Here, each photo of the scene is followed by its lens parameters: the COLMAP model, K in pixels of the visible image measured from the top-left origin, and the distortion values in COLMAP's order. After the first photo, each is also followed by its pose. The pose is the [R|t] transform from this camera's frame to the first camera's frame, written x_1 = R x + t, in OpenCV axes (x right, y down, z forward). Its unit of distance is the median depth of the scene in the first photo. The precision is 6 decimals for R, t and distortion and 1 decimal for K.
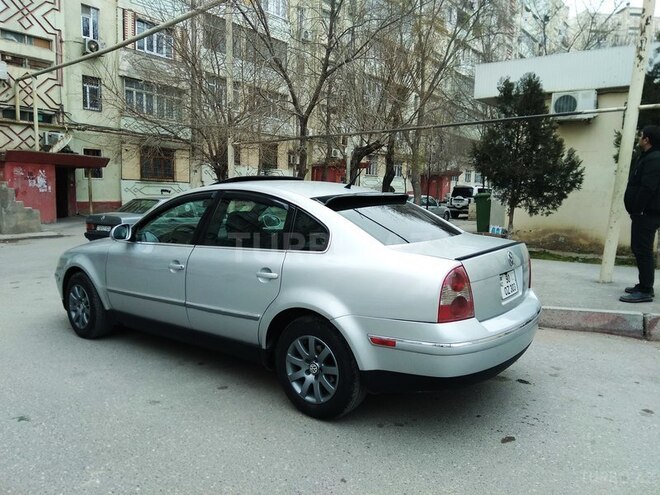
lens RADIAL K [[505.9, 0, 336.9], [0, 505.9, 247.2], [0, 0, 1]] dist [0.079057, -0.097977]
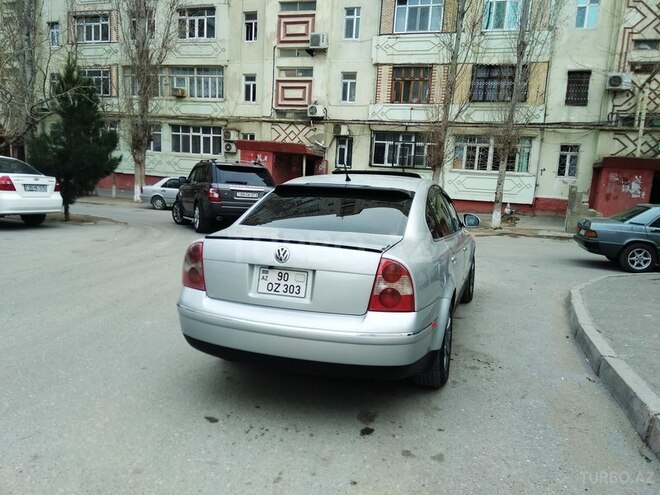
lens RADIAL K [[505.9, 0, 330.7], [0, 505.9, 253.4], [0, 0, 1]] dist [0.079057, -0.097977]
pose [[0.297871, 0.143408, -0.943773, 0.330187], [-0.149218, 0.983493, 0.102348, -0.022944], [0.942872, 0.110341, 0.314354, 0.216305]]
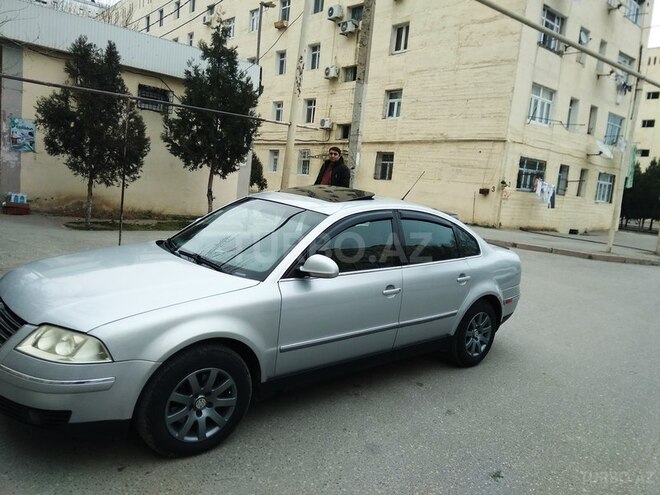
lens RADIAL K [[505.9, 0, 331.5], [0, 505.9, 245.6], [0, 0, 1]] dist [0.079057, -0.097977]
pose [[0.205238, -0.126203, 0.970541, -0.428439], [0.011902, 0.991900, 0.126464, -0.057946], [-0.978640, -0.014404, 0.205078, 0.309431]]
